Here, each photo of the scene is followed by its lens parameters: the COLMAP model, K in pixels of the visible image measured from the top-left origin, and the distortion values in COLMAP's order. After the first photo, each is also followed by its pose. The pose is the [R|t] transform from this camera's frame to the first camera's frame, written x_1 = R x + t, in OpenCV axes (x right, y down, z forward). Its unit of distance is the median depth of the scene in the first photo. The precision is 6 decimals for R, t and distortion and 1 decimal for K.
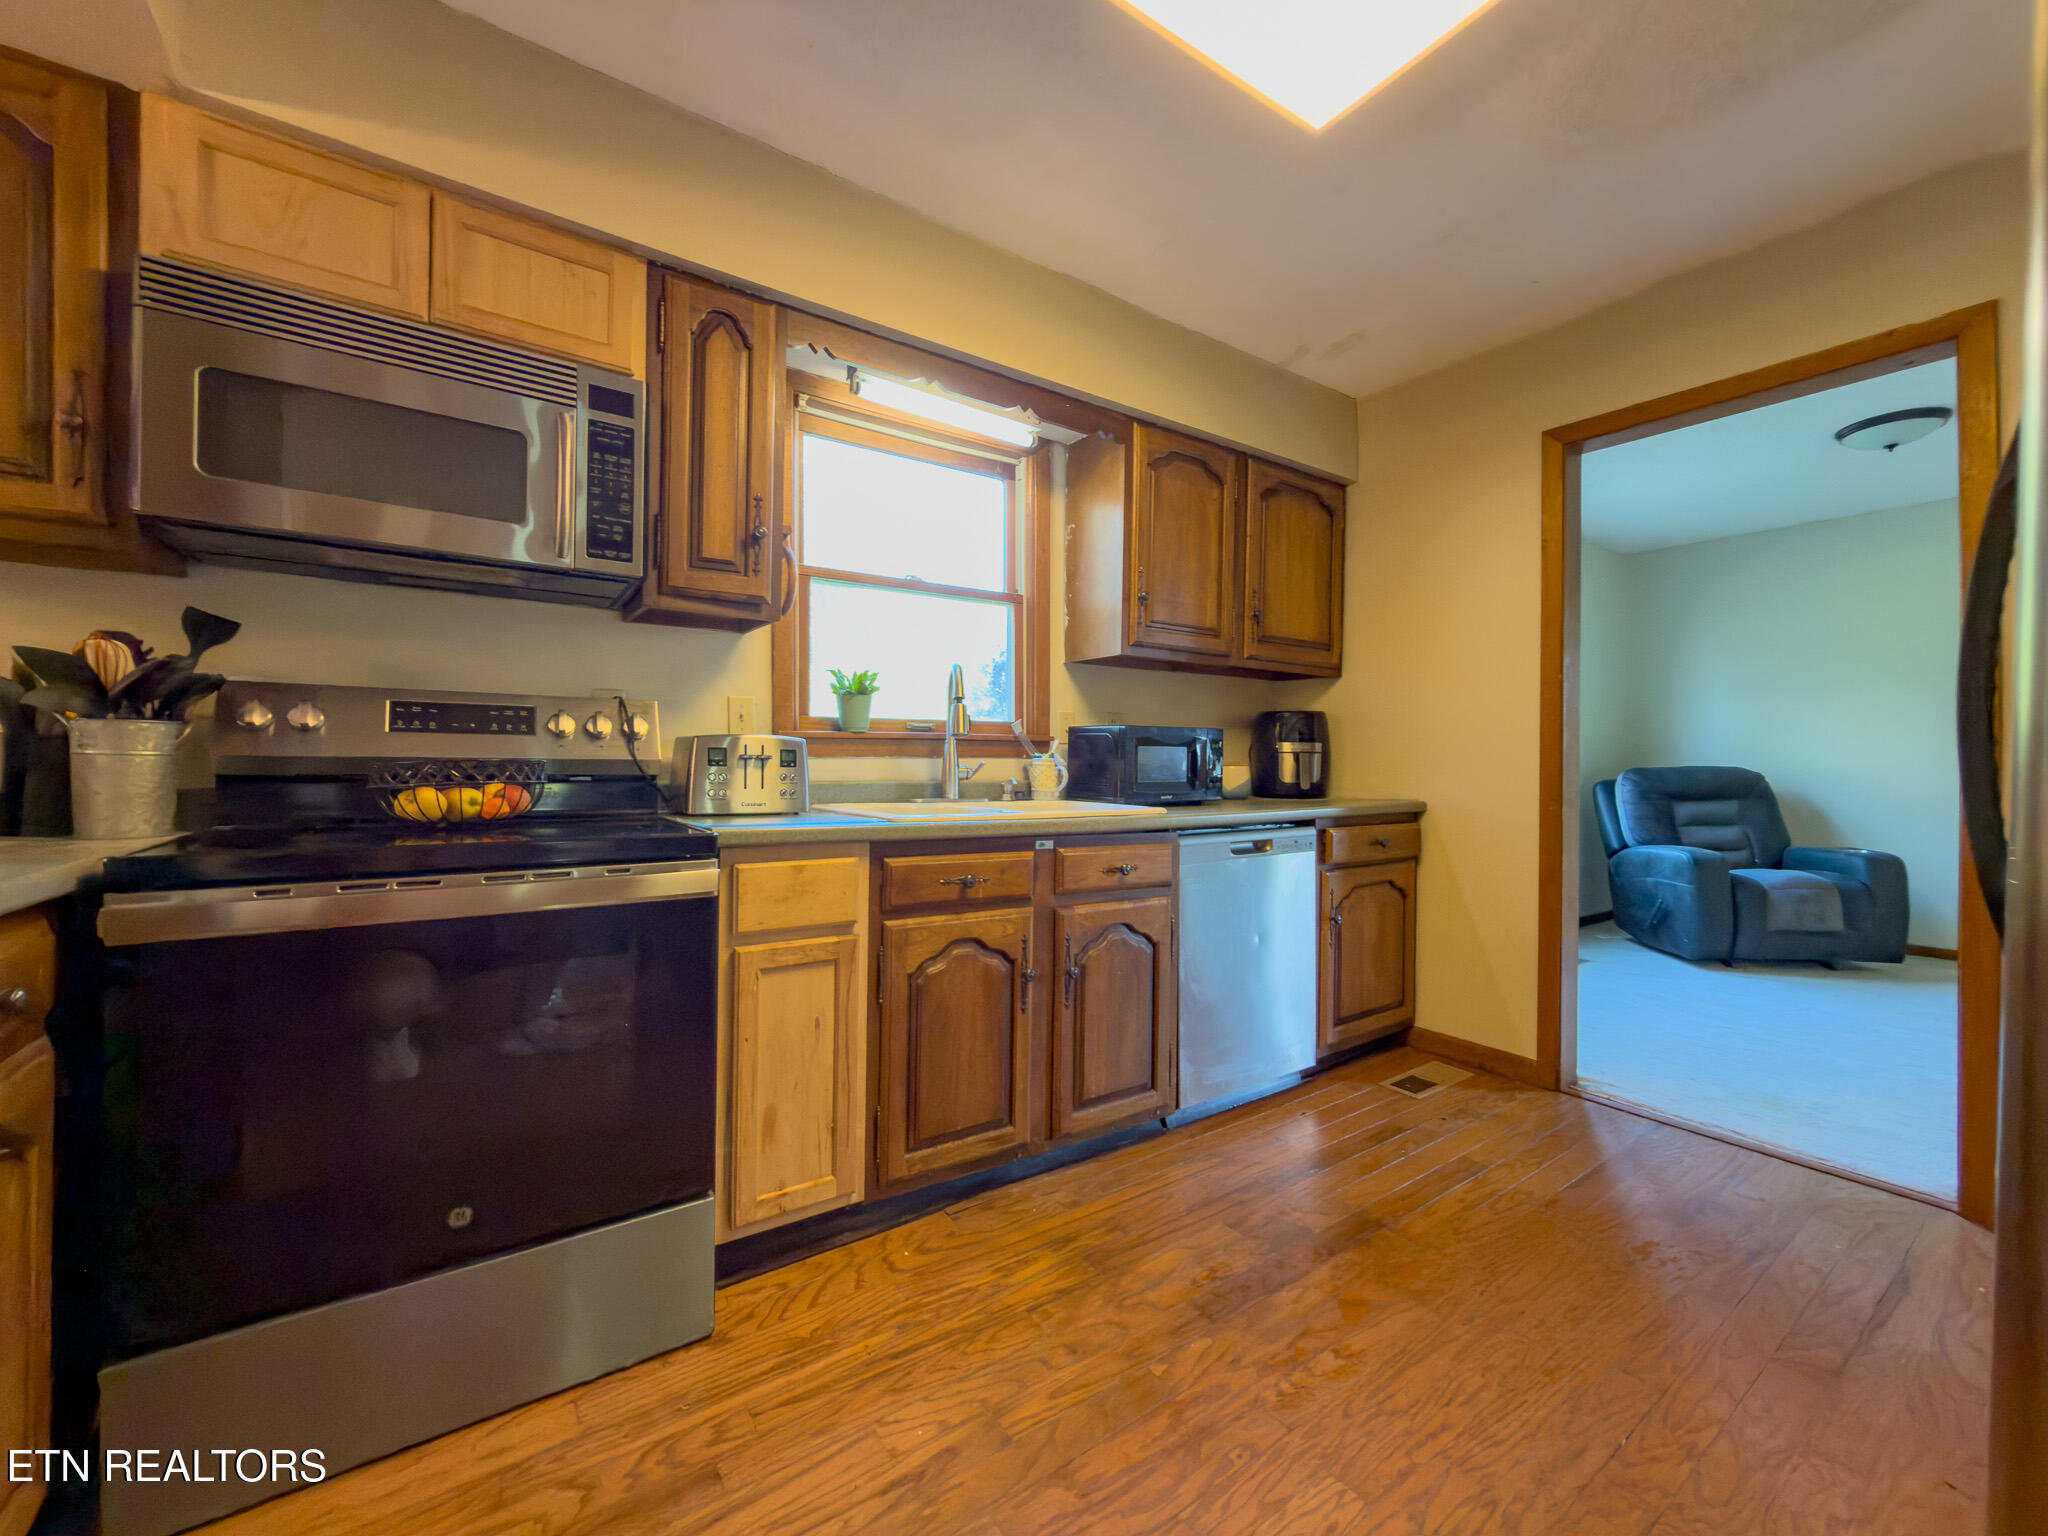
lens RADIAL K [[828.0, 0, 1035.6], [0, 828.0, 758.5], [0, 0, 1]] dist [-0.005081, -0.000434]
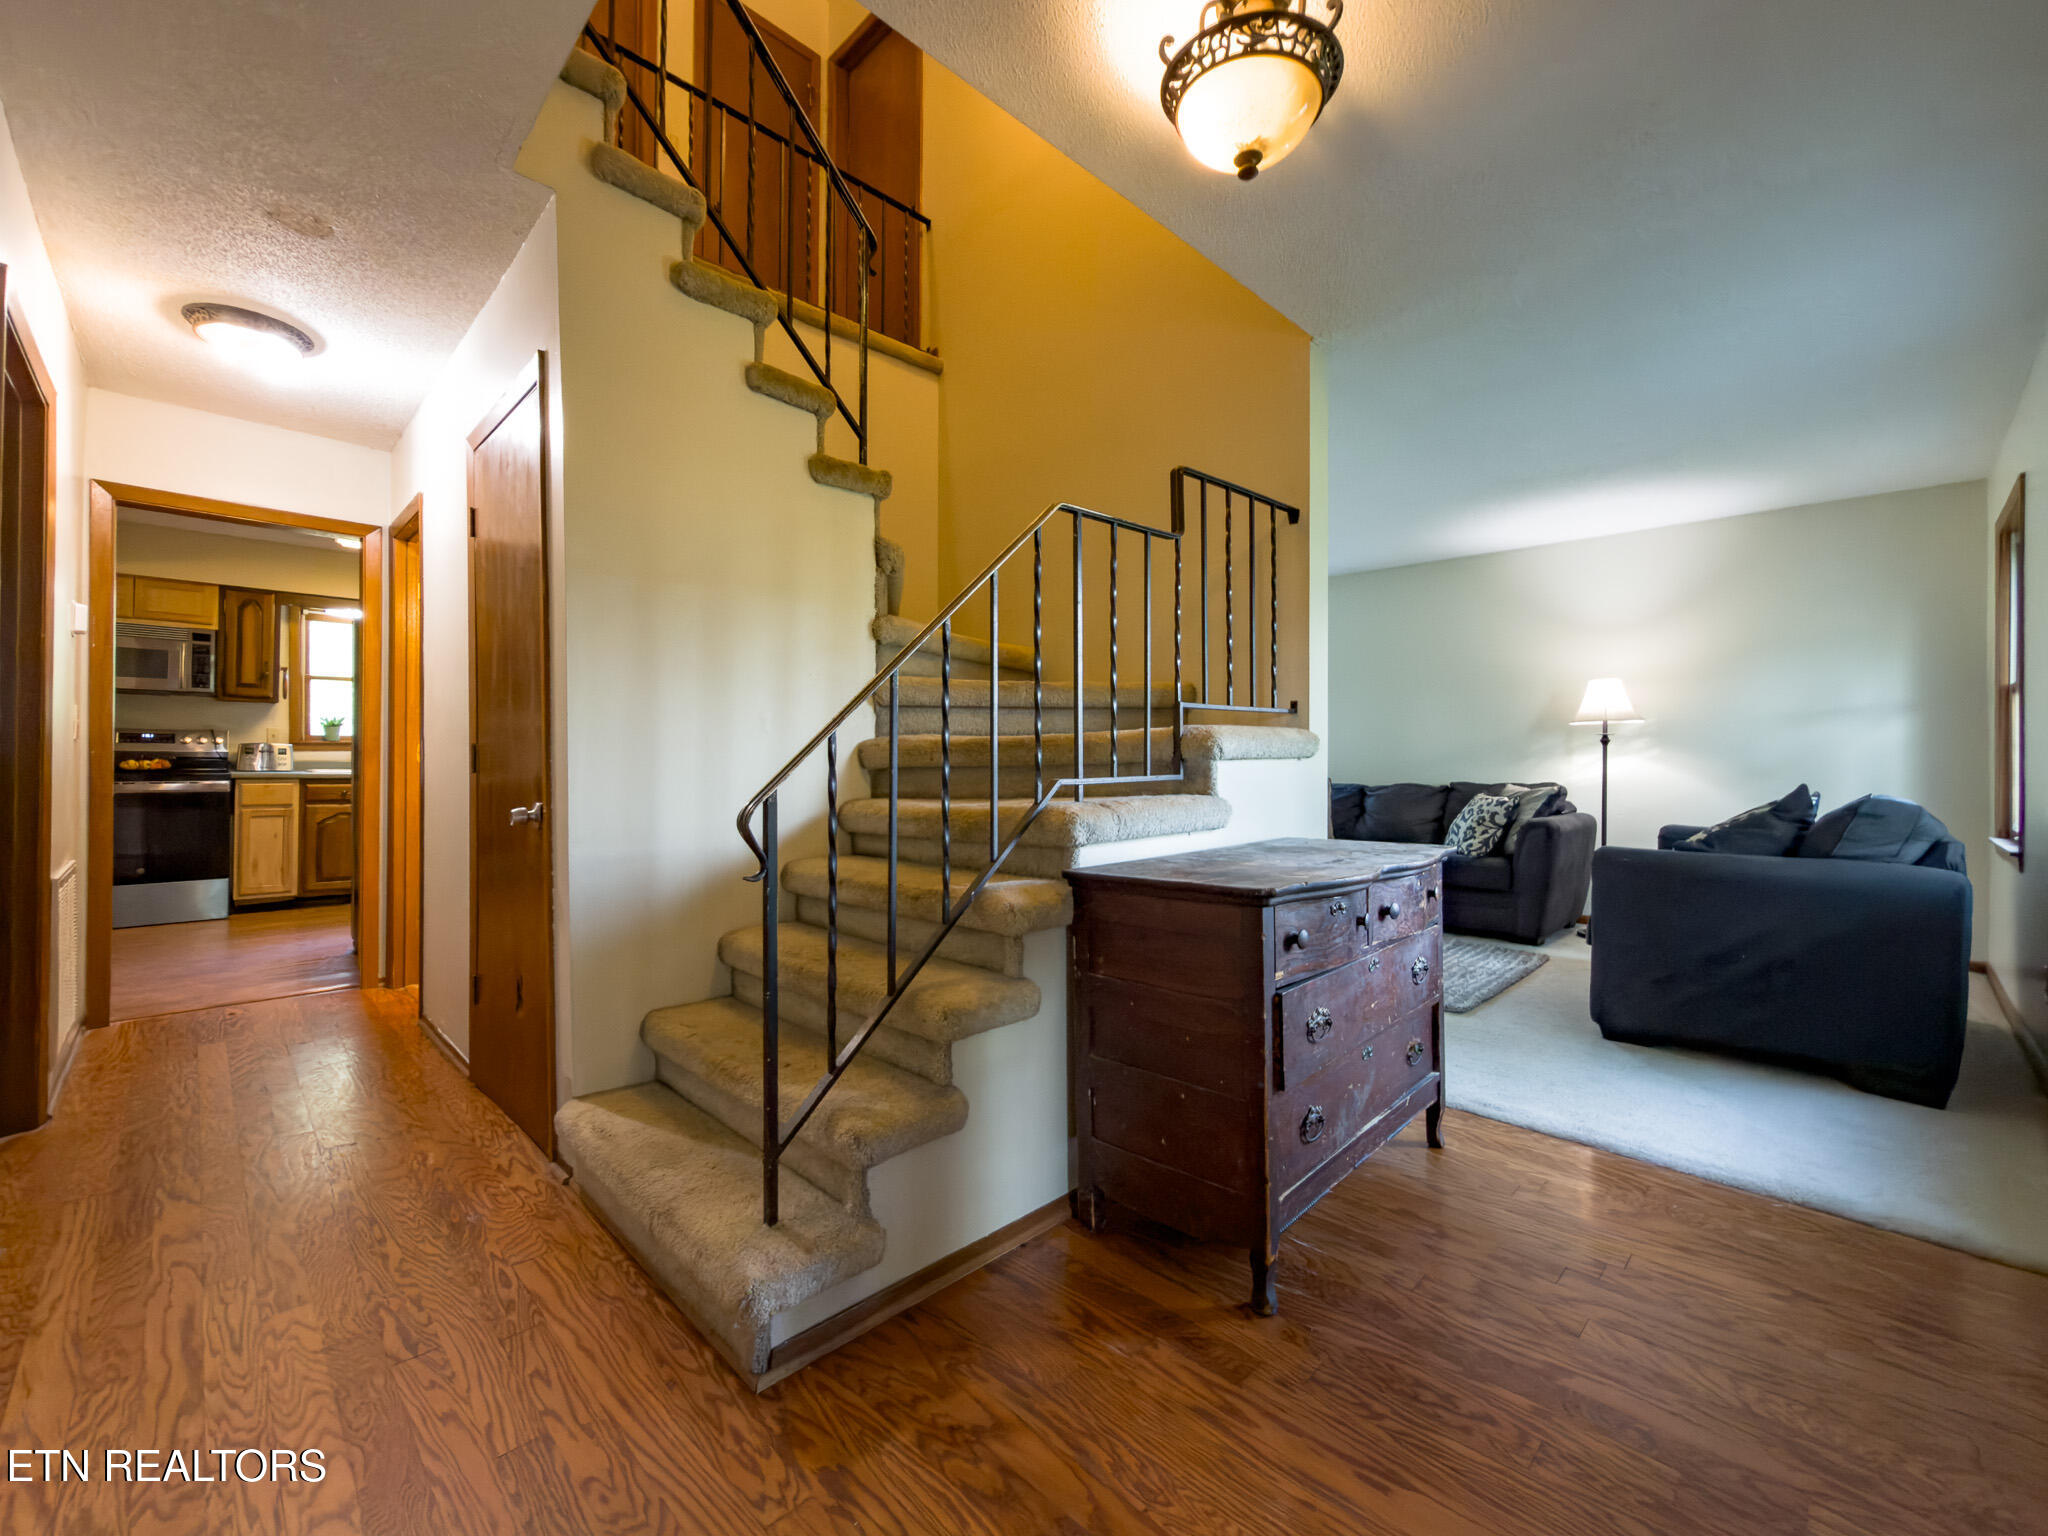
lens RADIAL K [[828.0, 0, 1024.1], [0, 828.0, 749.3], [0, 0, 1]] dist [-0.005081, -0.000434]
pose [[0.983713, -0.000399, 0.179747, 1.896928], [0.002015, 0.999959, -0.008807, 0.024994], [-0.179737, 0.009026, 0.983673, -2.499862]]
